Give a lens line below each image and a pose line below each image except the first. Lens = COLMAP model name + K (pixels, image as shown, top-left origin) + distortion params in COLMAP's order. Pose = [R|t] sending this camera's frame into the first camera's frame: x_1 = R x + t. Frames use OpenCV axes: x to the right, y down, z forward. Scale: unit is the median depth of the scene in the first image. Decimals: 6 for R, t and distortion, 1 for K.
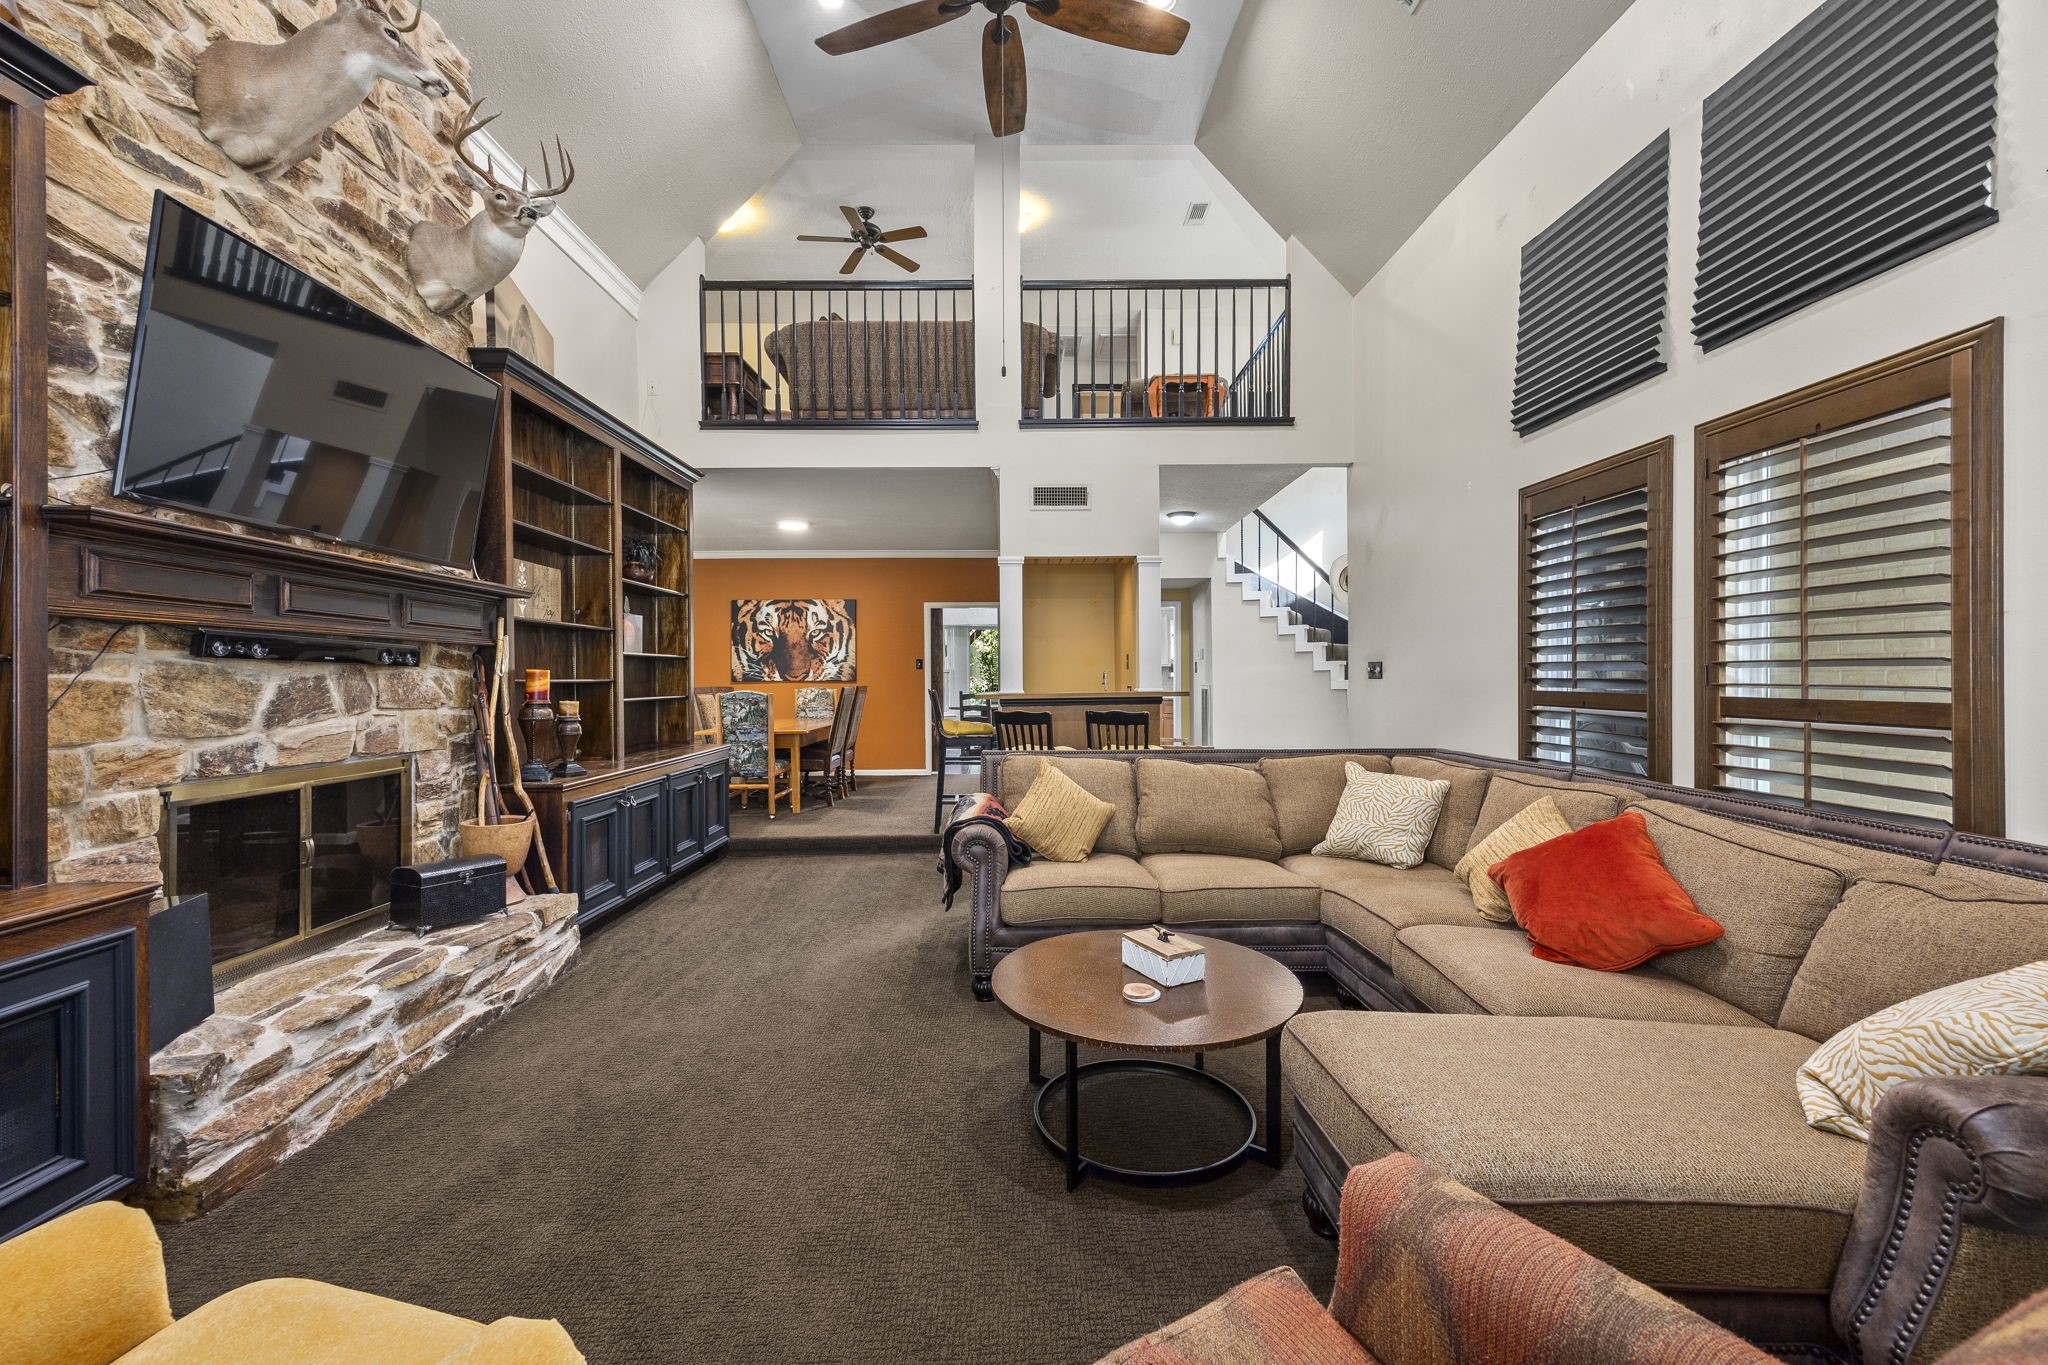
lens RADIAL K [[816.0, 0, 1026.7], [0, 816.0, 687.2], [0, 0, 1]] dist [0.006791, -0.000312]
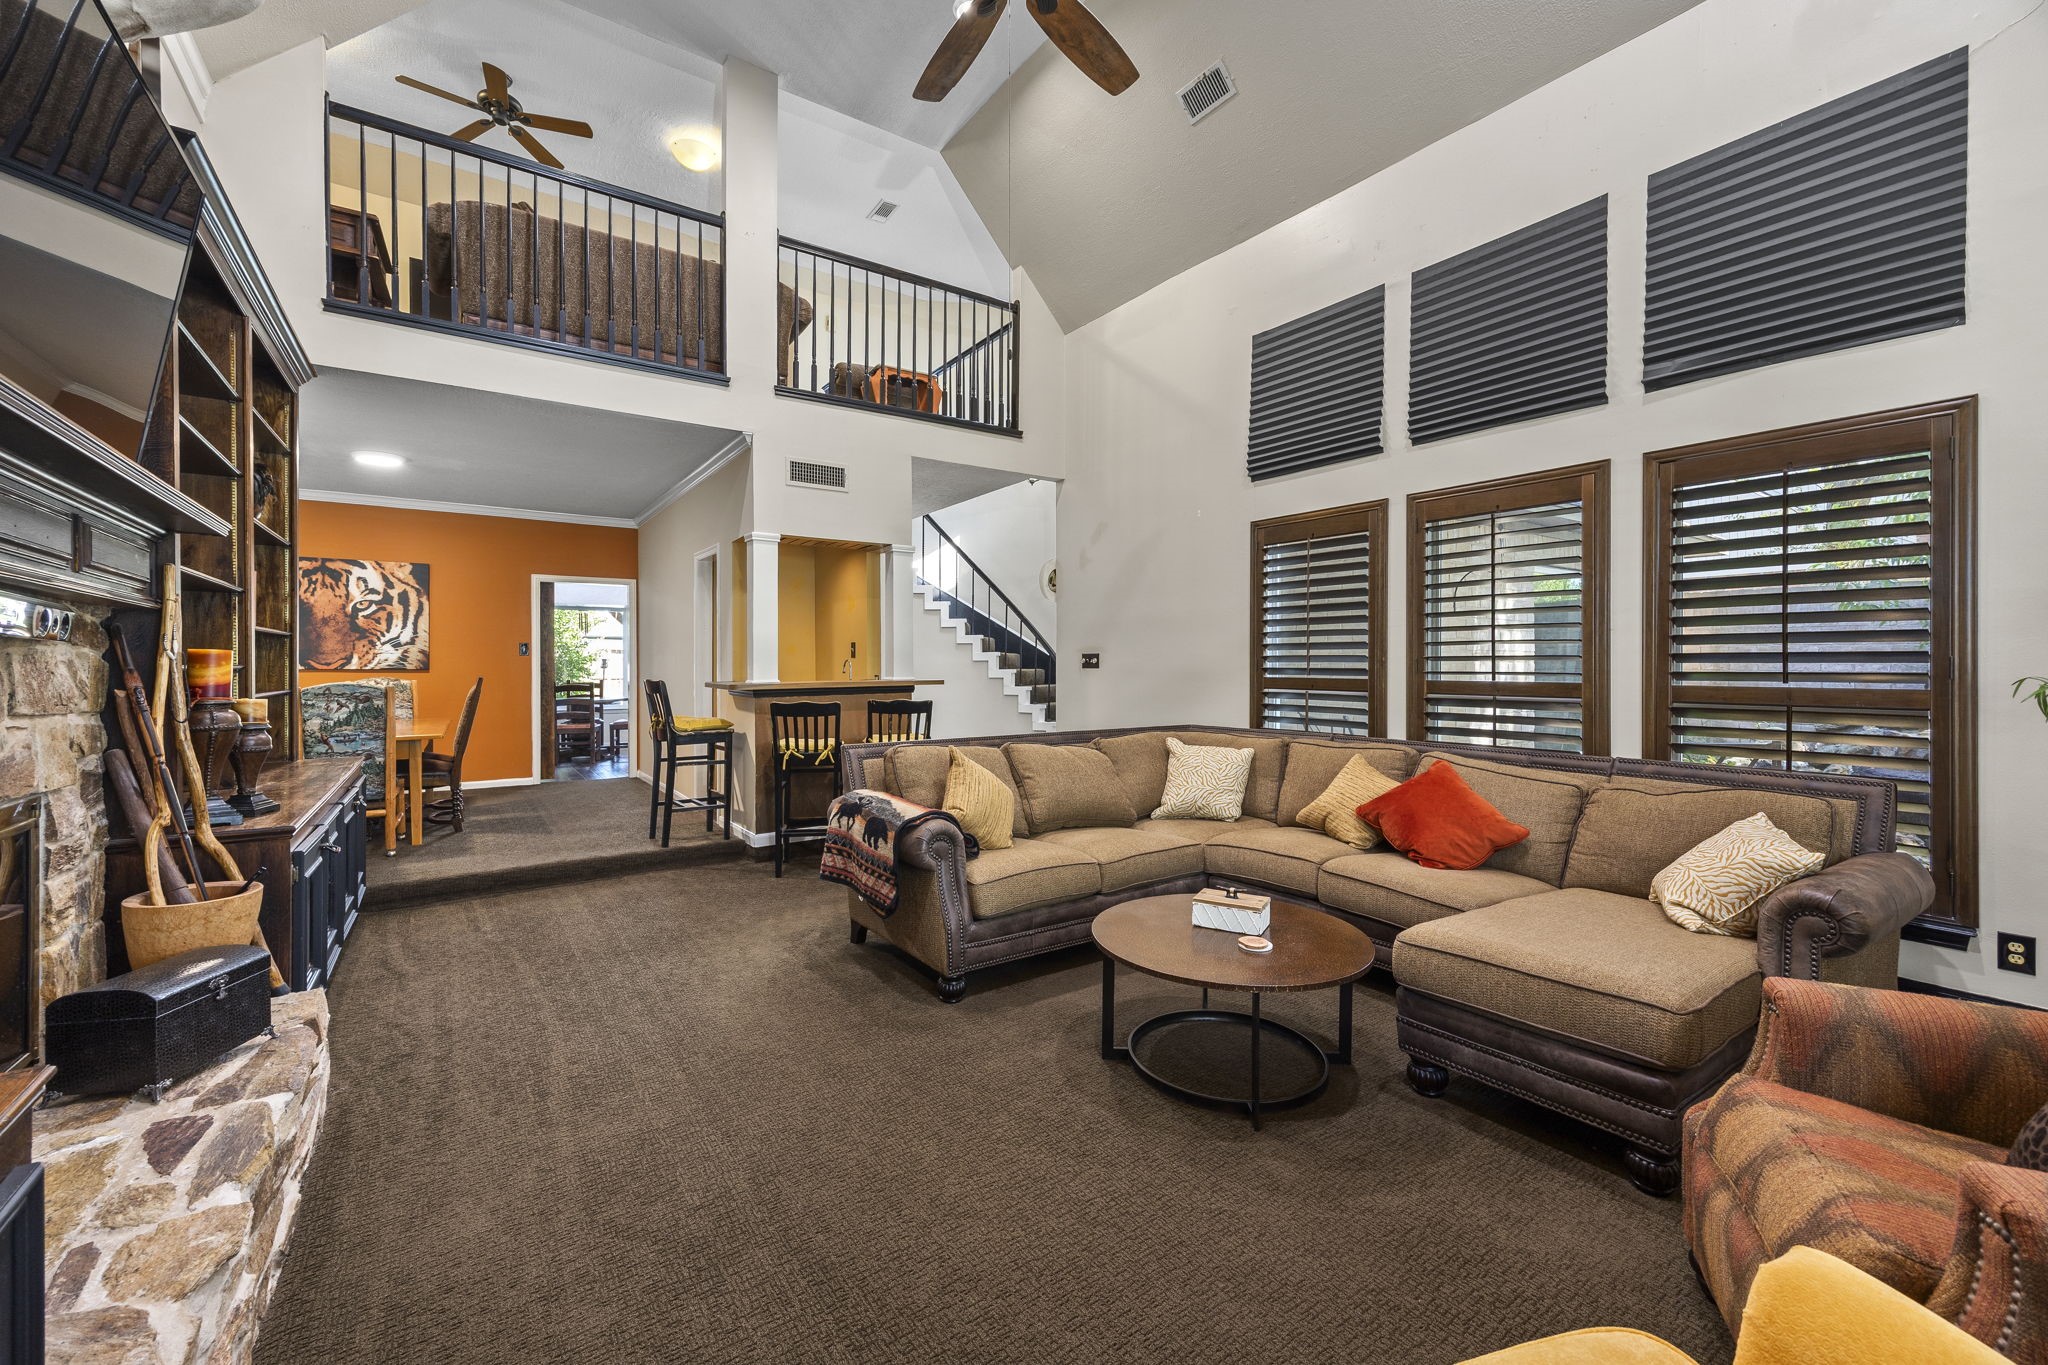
lens RADIAL K [[811.1, 0, 1015.9], [0, 811.1, 674.4], [0, 0, 1]] dist [0.007388, -0.000364]
pose [[0.838170, -0.001607, 0.545407, -0.410323], [0.003344, 0.999992, -0.002194, 0.001233], [-0.545399, 0.003663, 0.838169, 0.128230]]
